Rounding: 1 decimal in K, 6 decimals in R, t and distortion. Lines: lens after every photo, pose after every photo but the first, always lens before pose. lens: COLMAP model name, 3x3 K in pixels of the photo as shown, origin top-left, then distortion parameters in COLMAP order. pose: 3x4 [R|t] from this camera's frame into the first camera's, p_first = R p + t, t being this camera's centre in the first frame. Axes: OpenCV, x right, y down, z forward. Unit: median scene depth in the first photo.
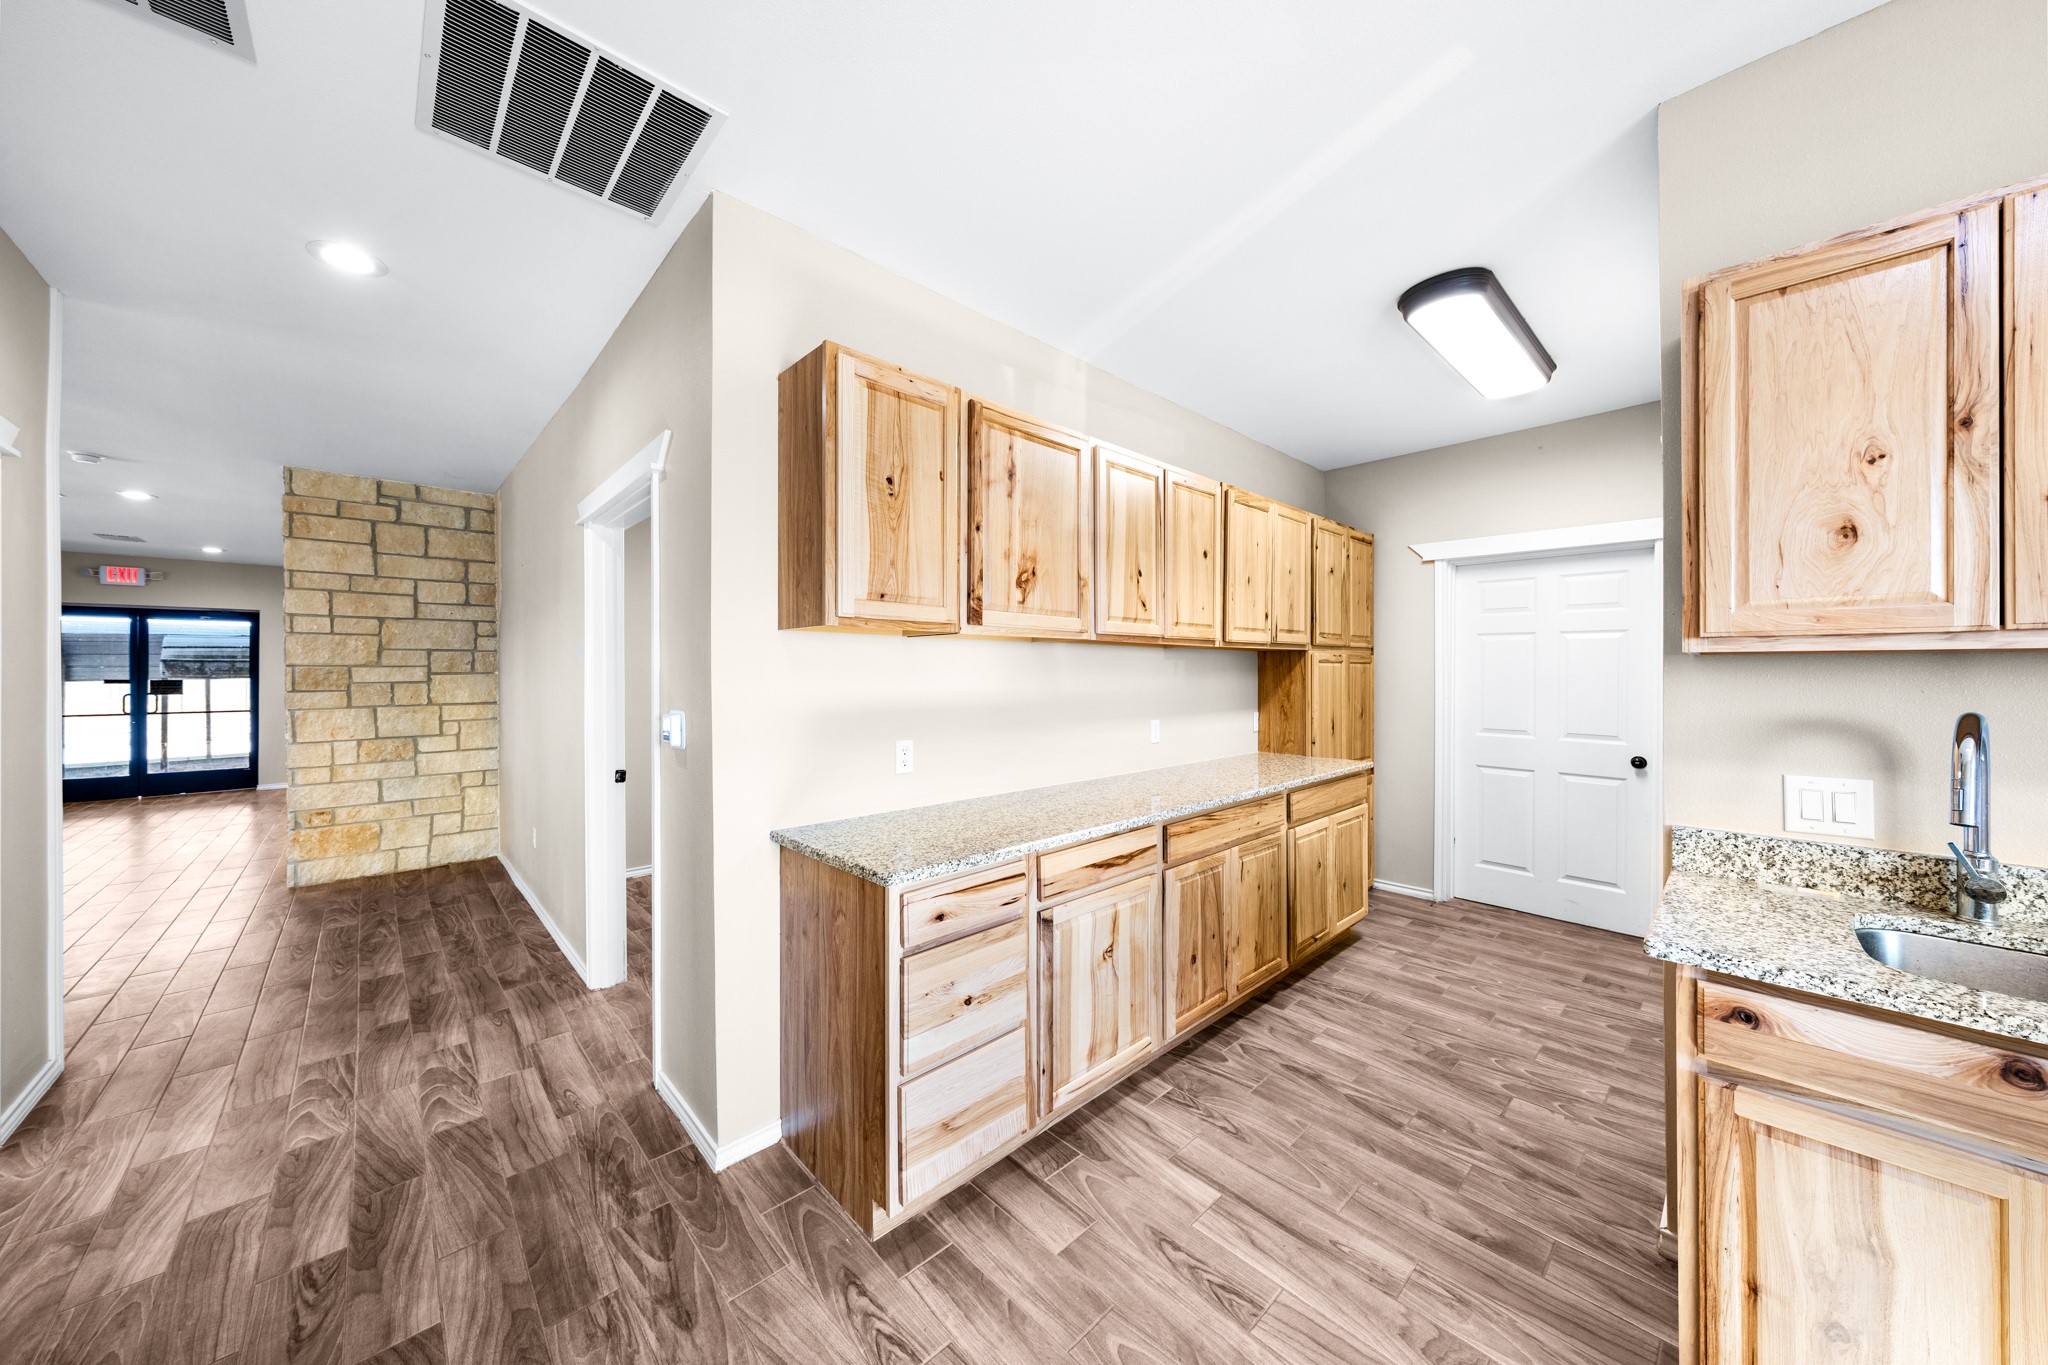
lens RADIAL K [[702.8, 0, 1034.5], [0, 702.8, 673.7], [0, 0, 1]] dist [-0.000810, 0.000054]
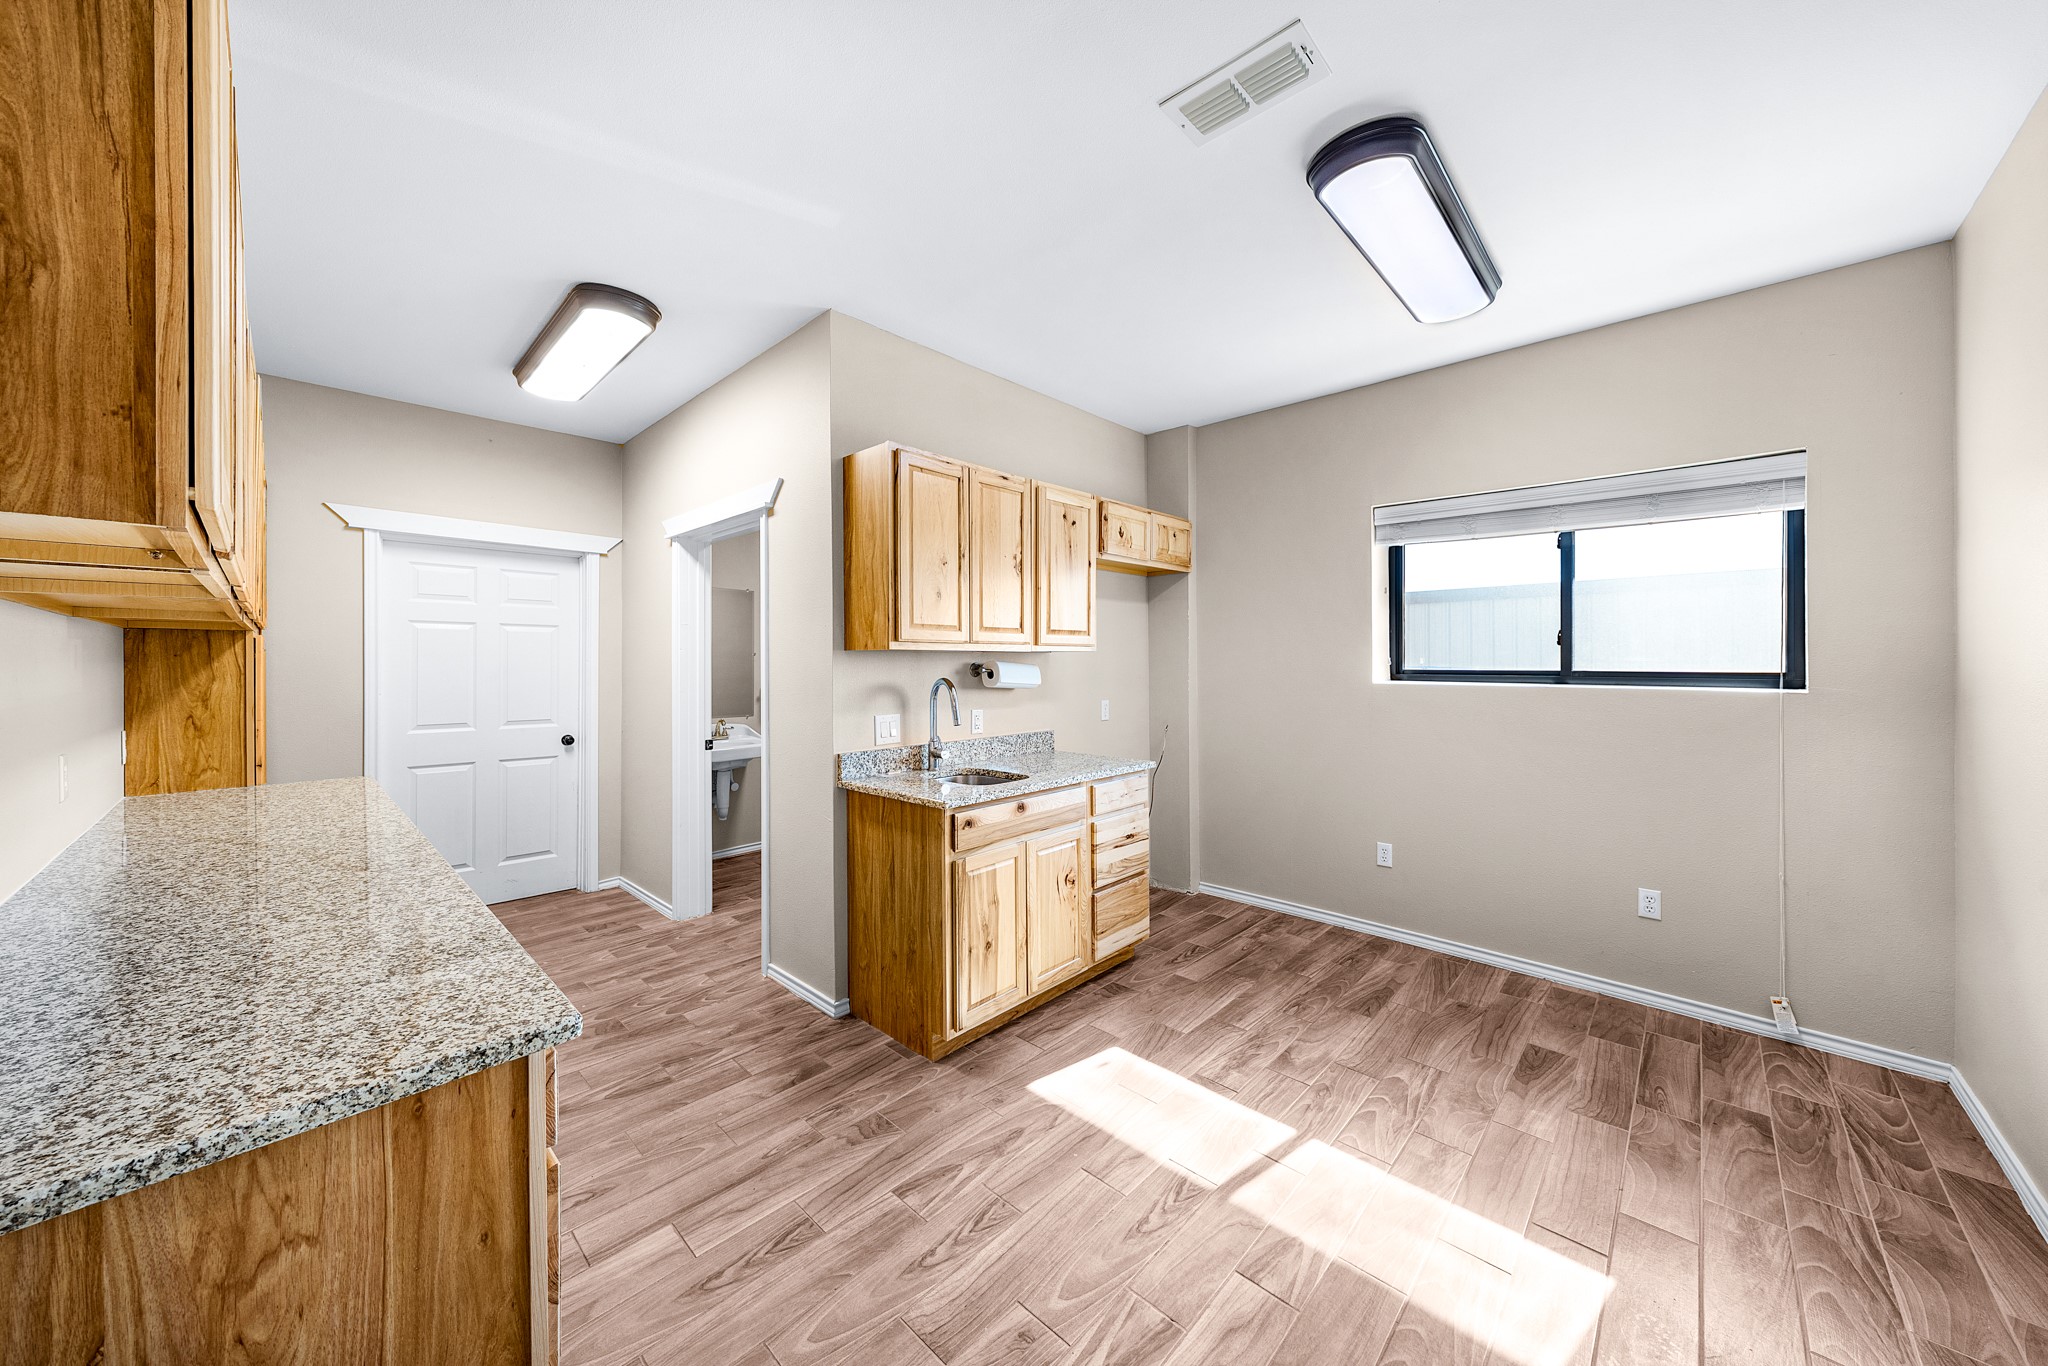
lens RADIAL K [[715.0, 0, 1026.3], [0, 715.0, 662.1], [0, 0, 1]] dist [-0.000926, -0.000034]
pose [[-0.057085, 0.000325, 0.998369, -0.697220], [0.006089, 0.999981, 0.000022, 0.003547], [-0.998351, 0.006081, -0.057086, 0.578260]]
